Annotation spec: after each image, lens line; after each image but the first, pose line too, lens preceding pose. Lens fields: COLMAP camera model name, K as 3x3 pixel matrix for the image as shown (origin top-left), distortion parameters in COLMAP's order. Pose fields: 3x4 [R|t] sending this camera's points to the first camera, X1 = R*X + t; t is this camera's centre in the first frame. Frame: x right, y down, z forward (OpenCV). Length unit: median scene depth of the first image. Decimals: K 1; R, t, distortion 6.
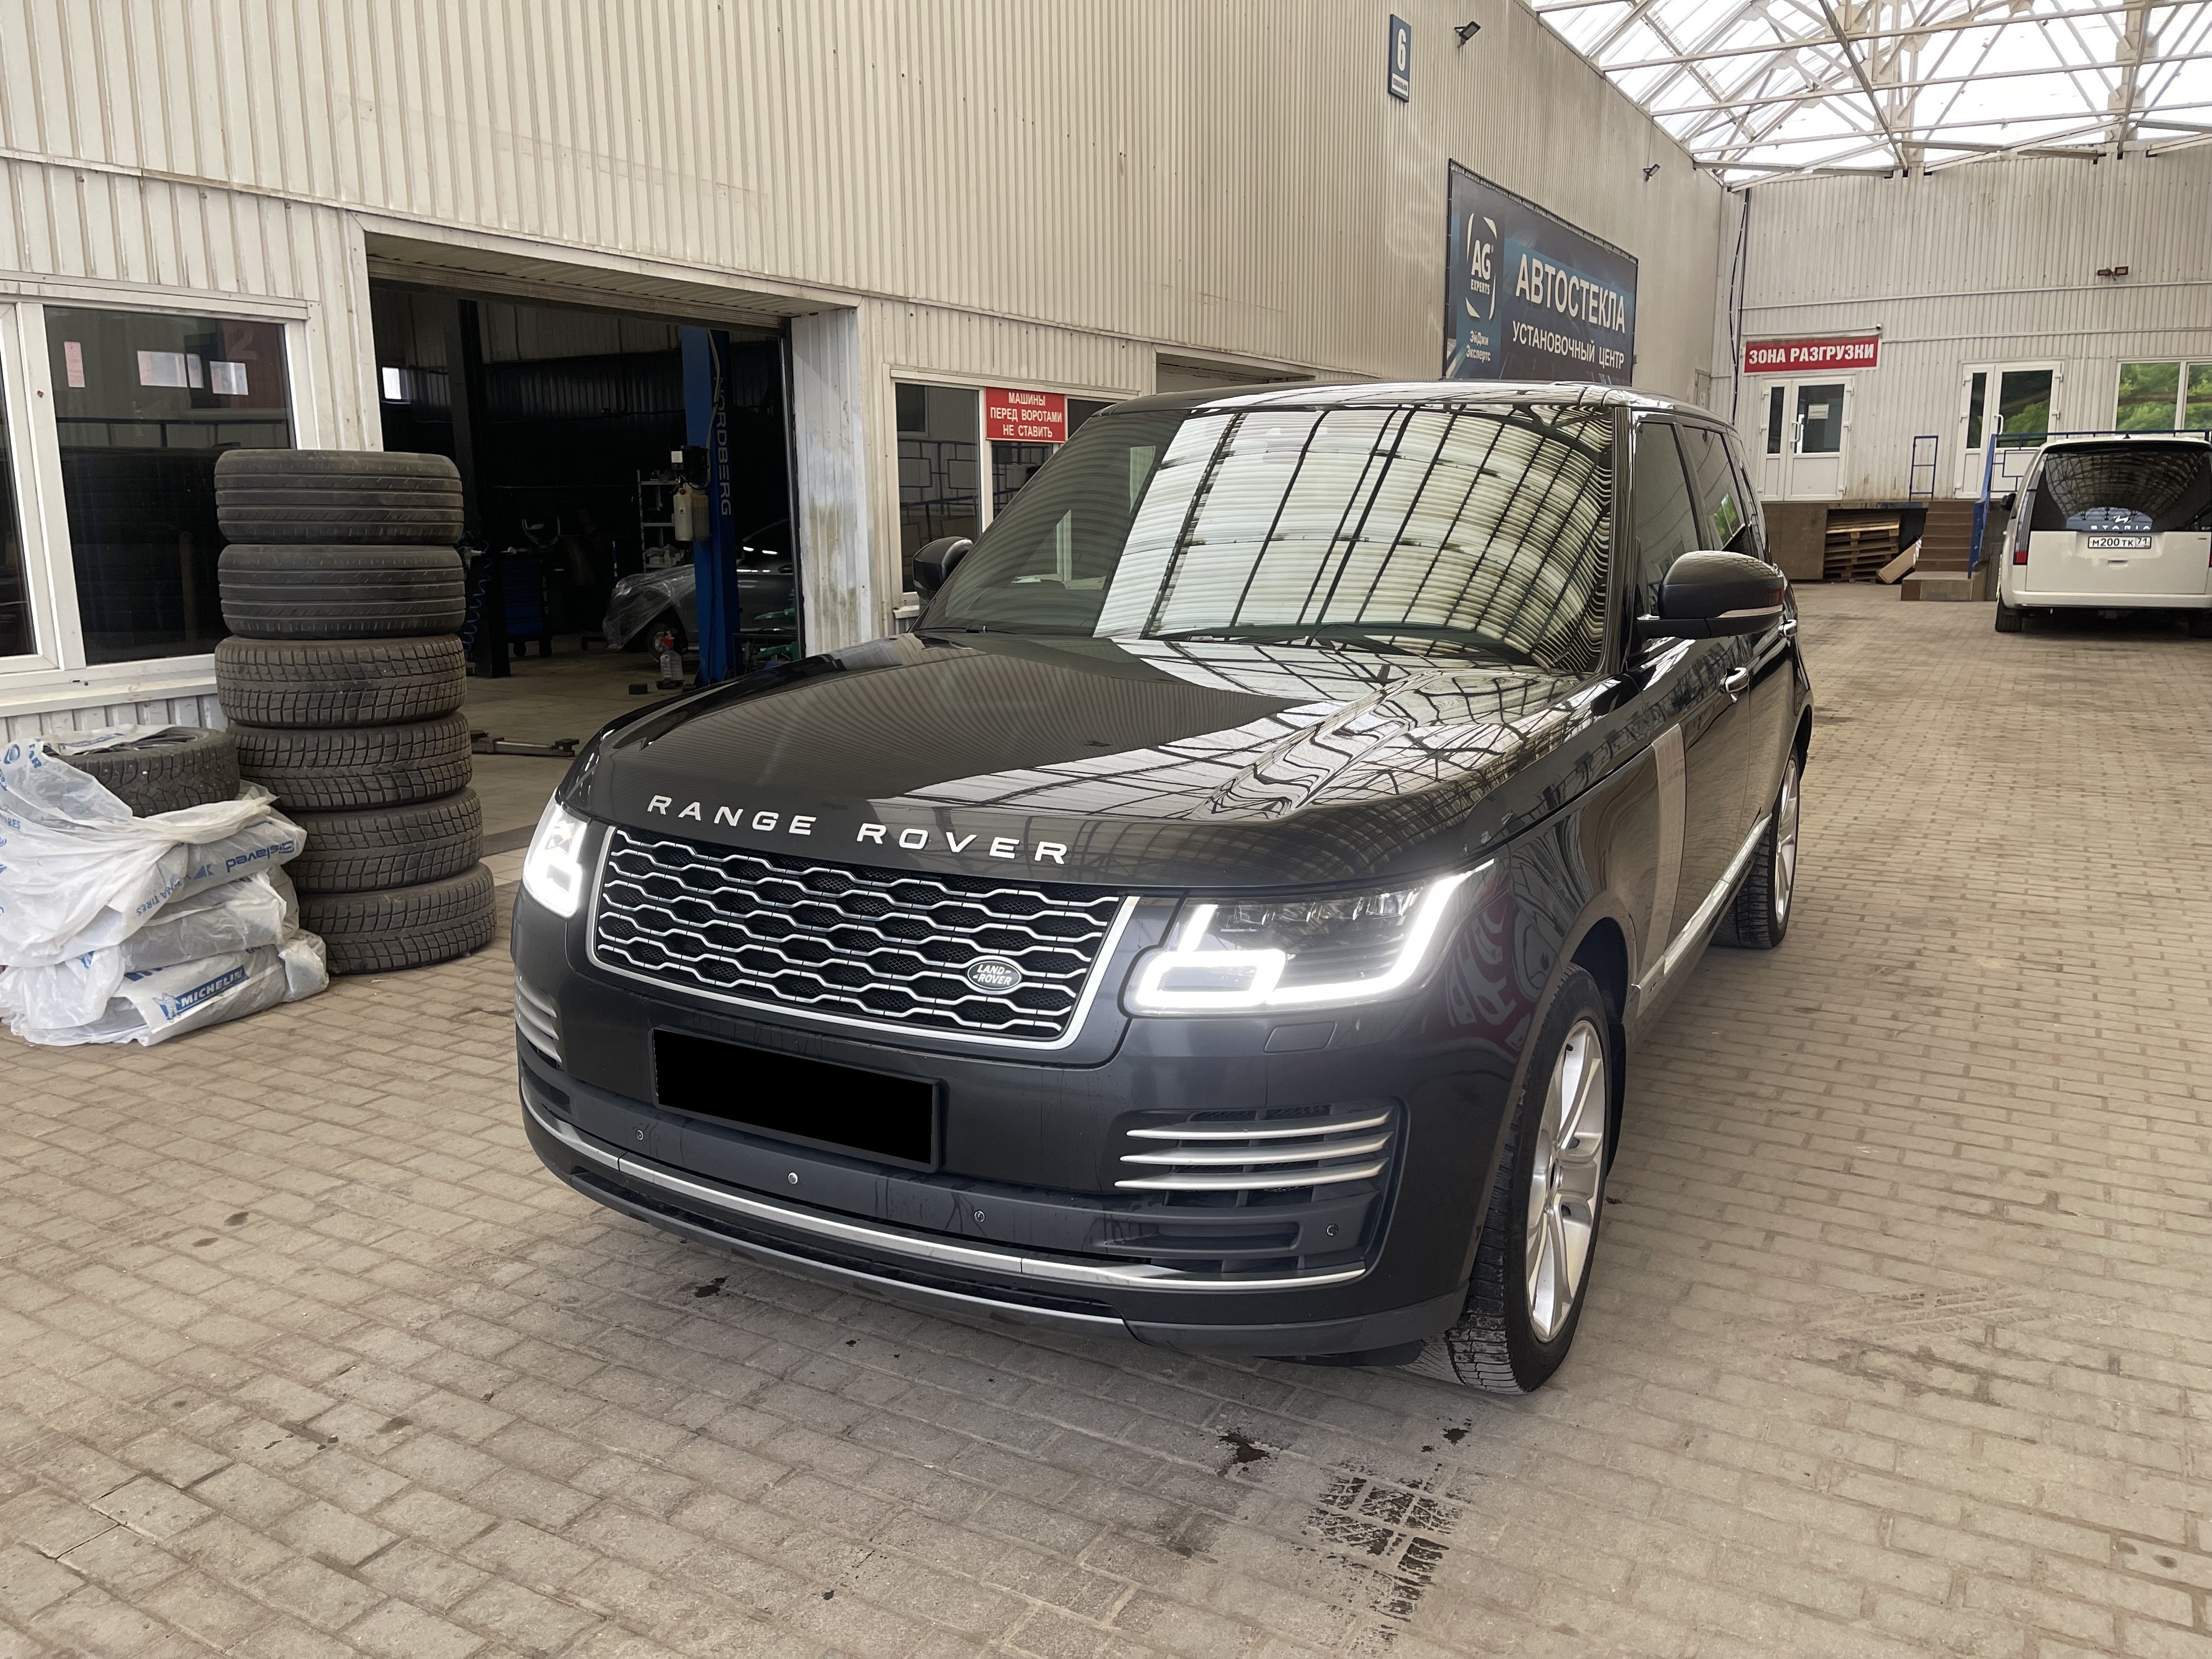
lens RADIAL K [[1651.4, 0, 1106.0], [0, 1651.4, 829.5], [0, 0, 1]] dist [0.103600, -0.139963]
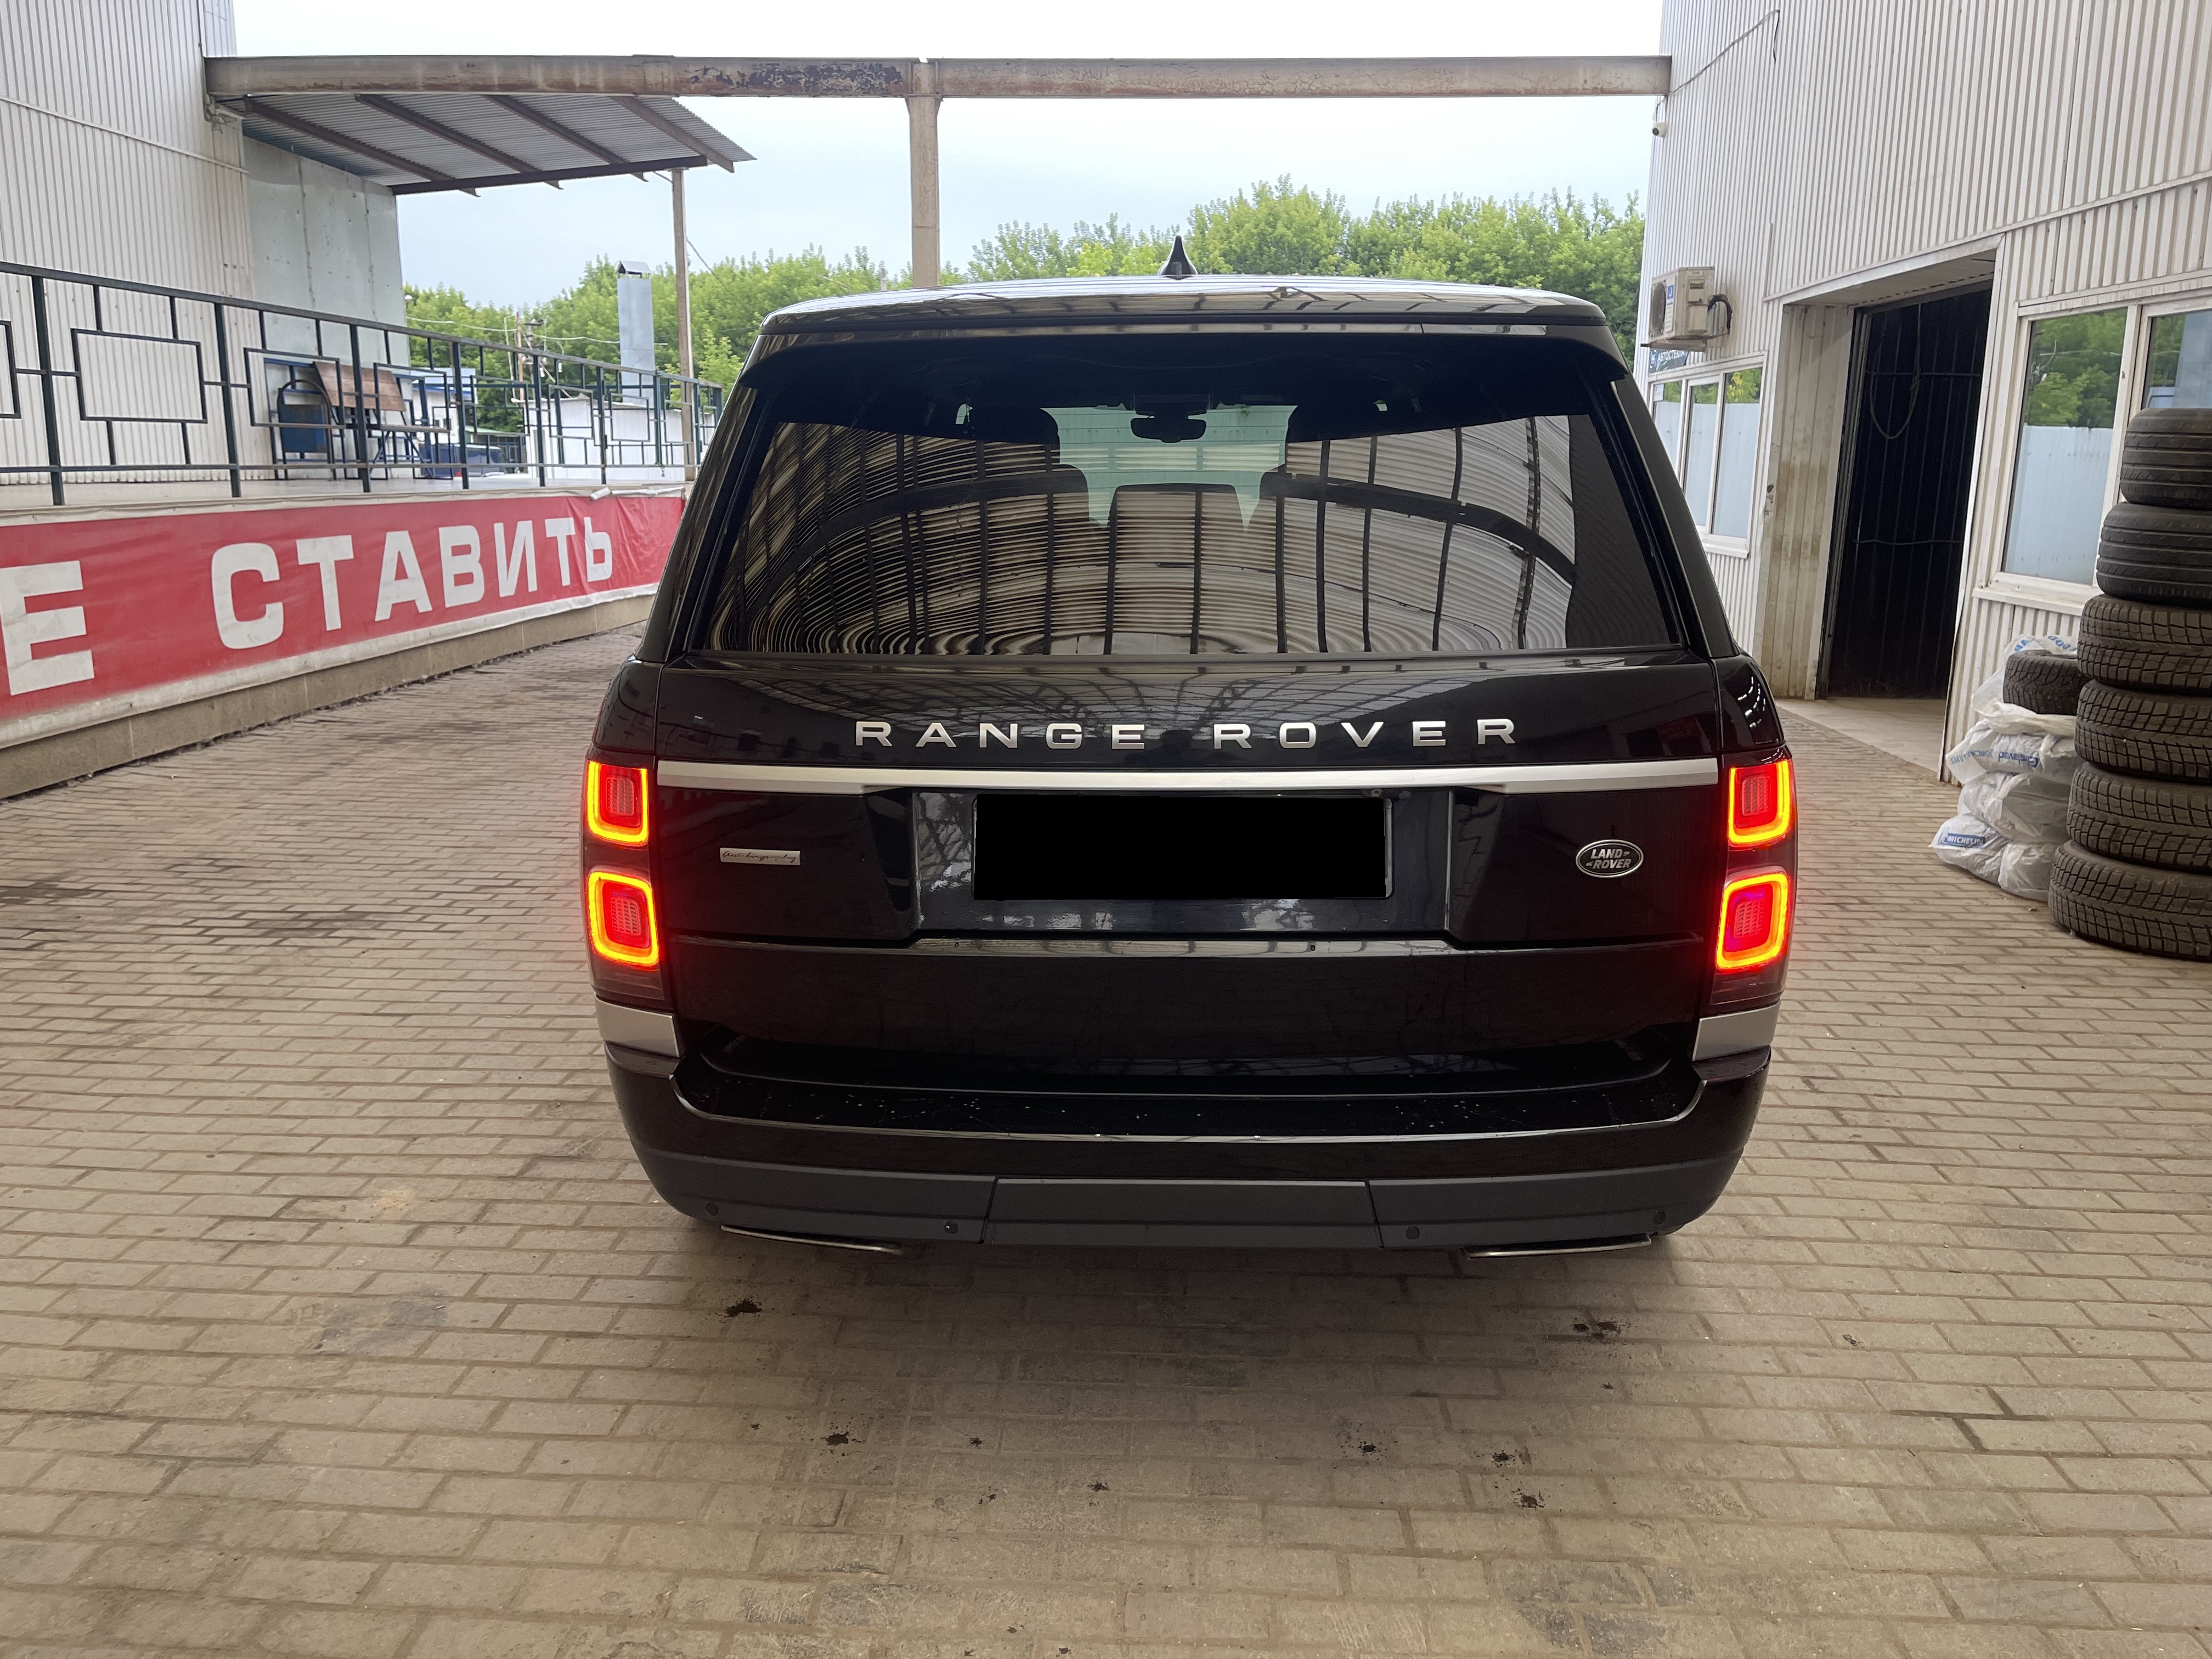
lens RADIAL K [[1651.4, 0, 1106.0], [0, 1651.4, 829.5], [0, 0, 1]] dist [0.103600, -0.139963]
pose [[-0.900329, 0.096987, -0.424265, 0.544954], [-0.082687, 0.918976, 0.385546, -0.321239], [0.427282, 0.382200, -0.819361, 1.616032]]
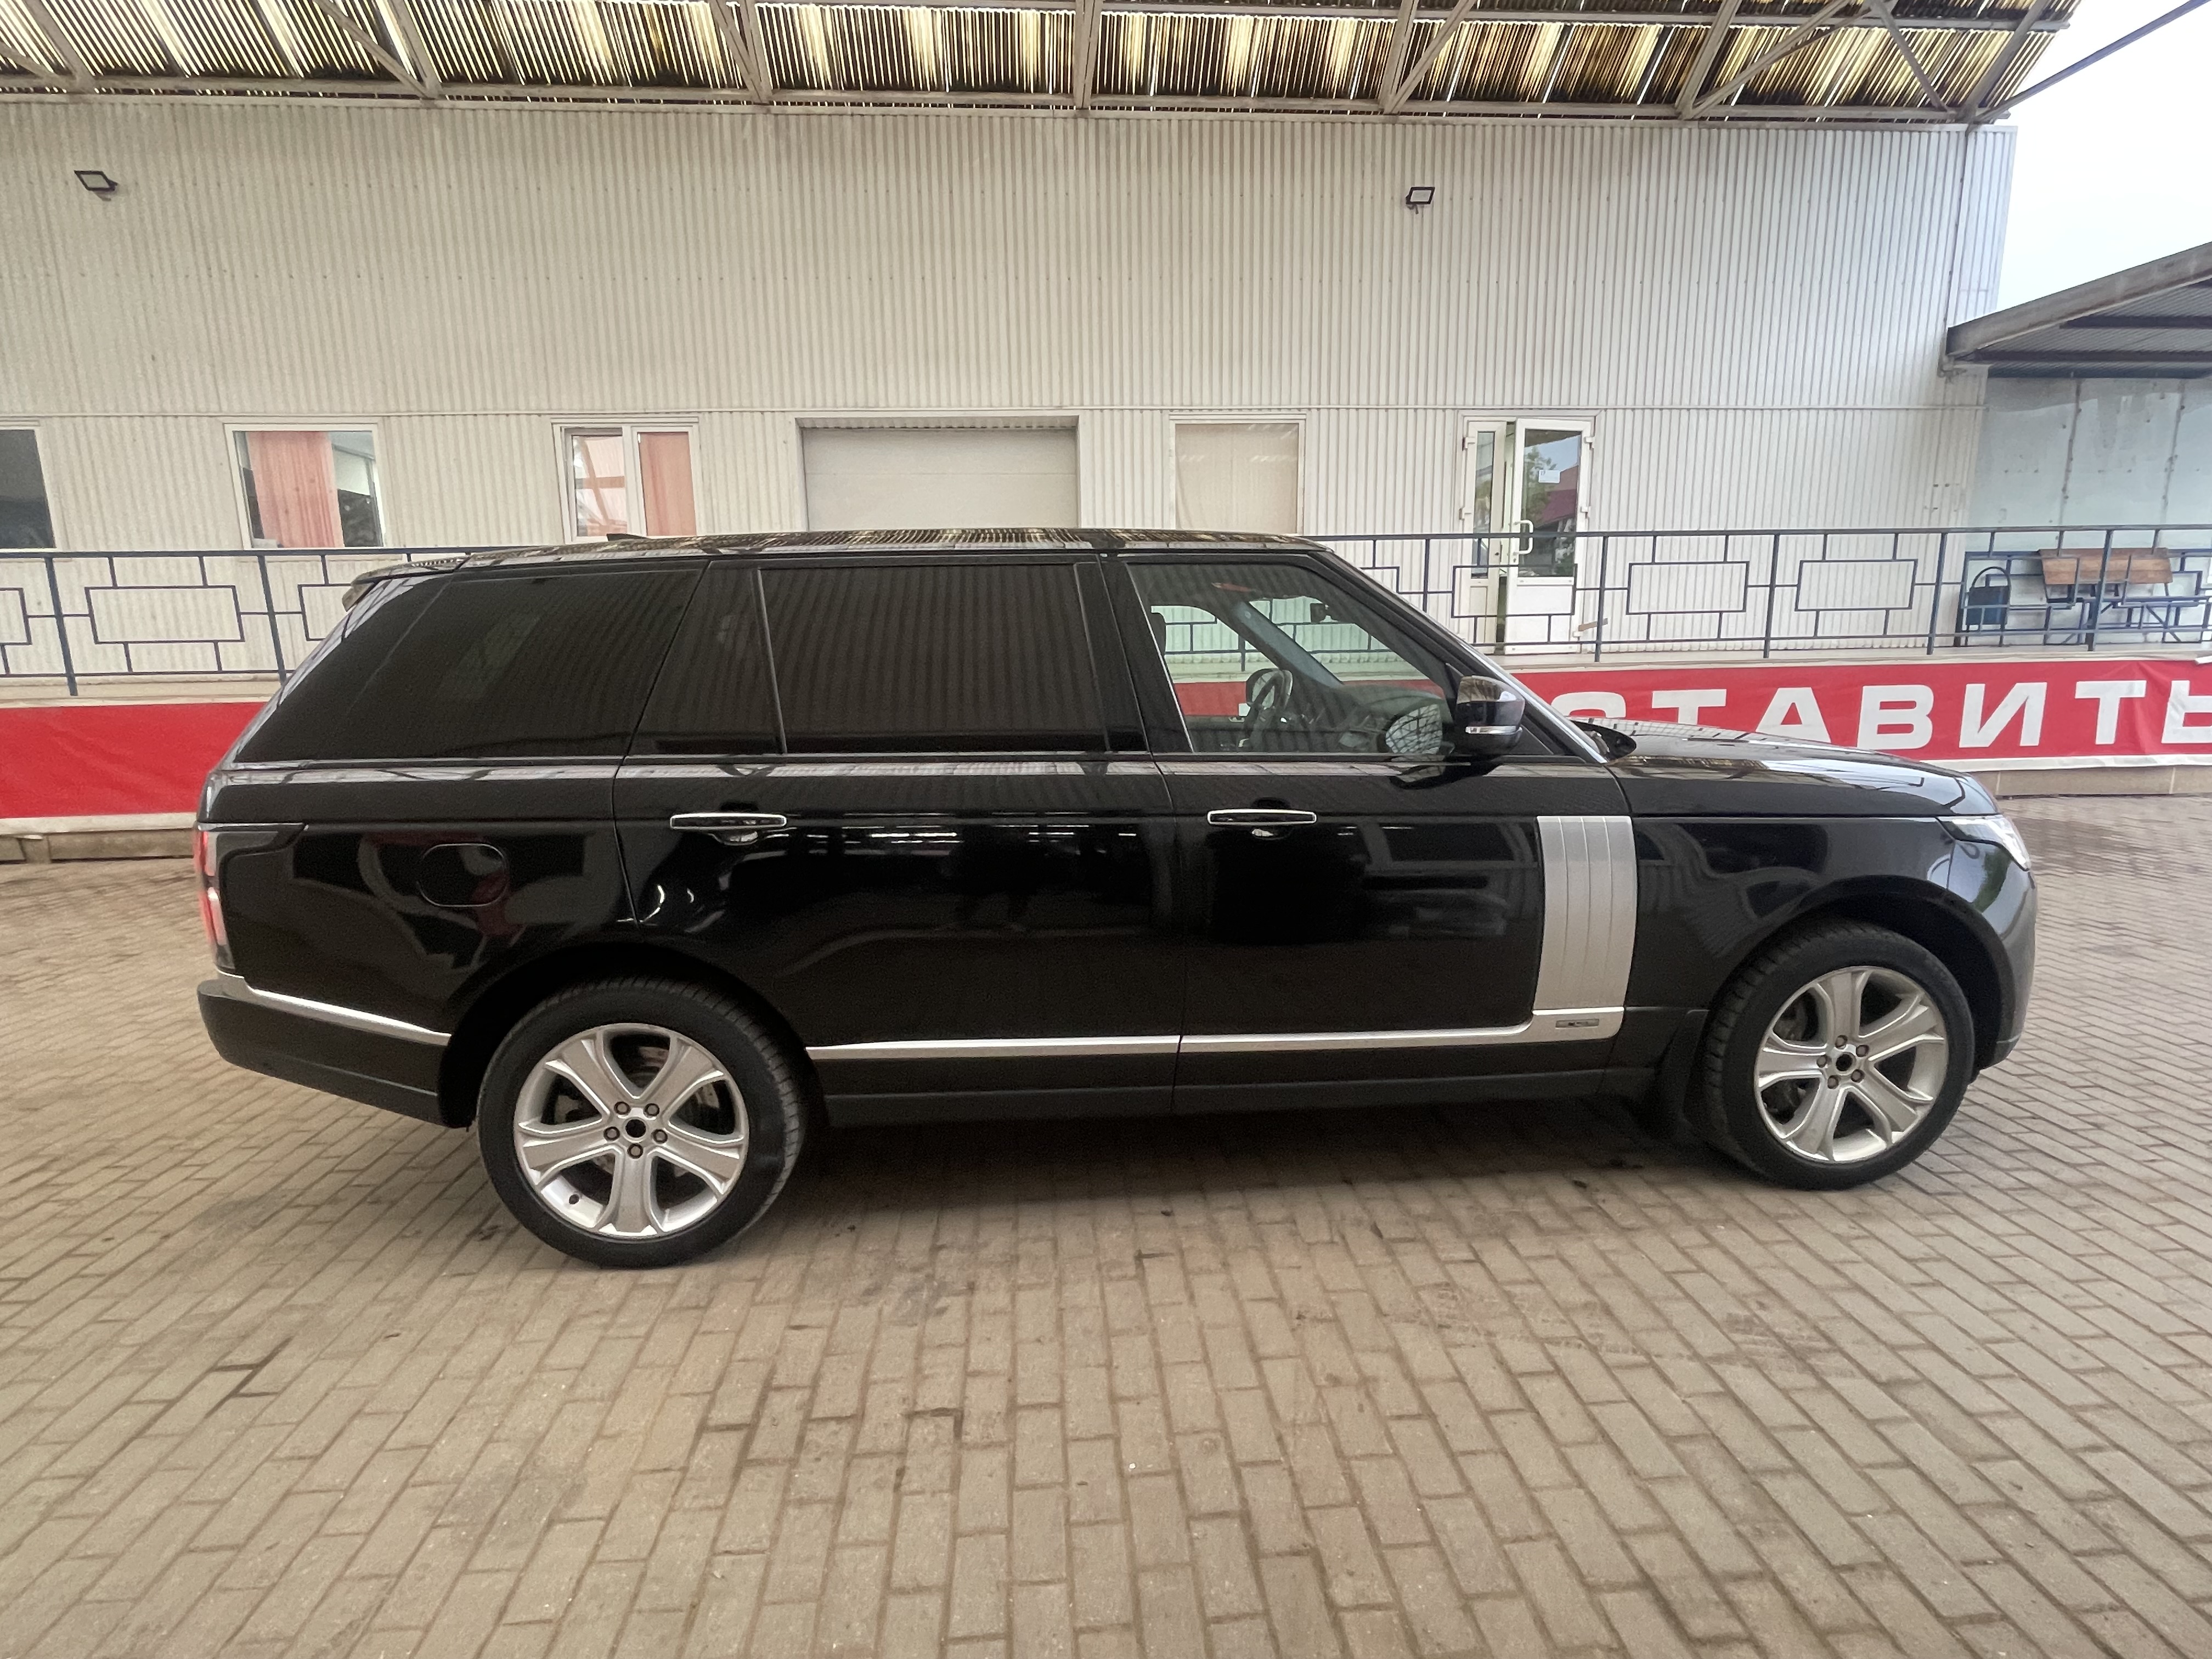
lens RADIAL K [[1077.0, 0, 1106.0], [0, 1077.0, 829.5], [0, 0, 1]] dist [0.002287, 0.000640]
pose [[-0.547534, -0.129535, 0.826697, -0.401971], [0.183587, 0.945280, 0.269708, -0.246888], [-0.816396, 0.299445, -0.493791, 1.249395]]
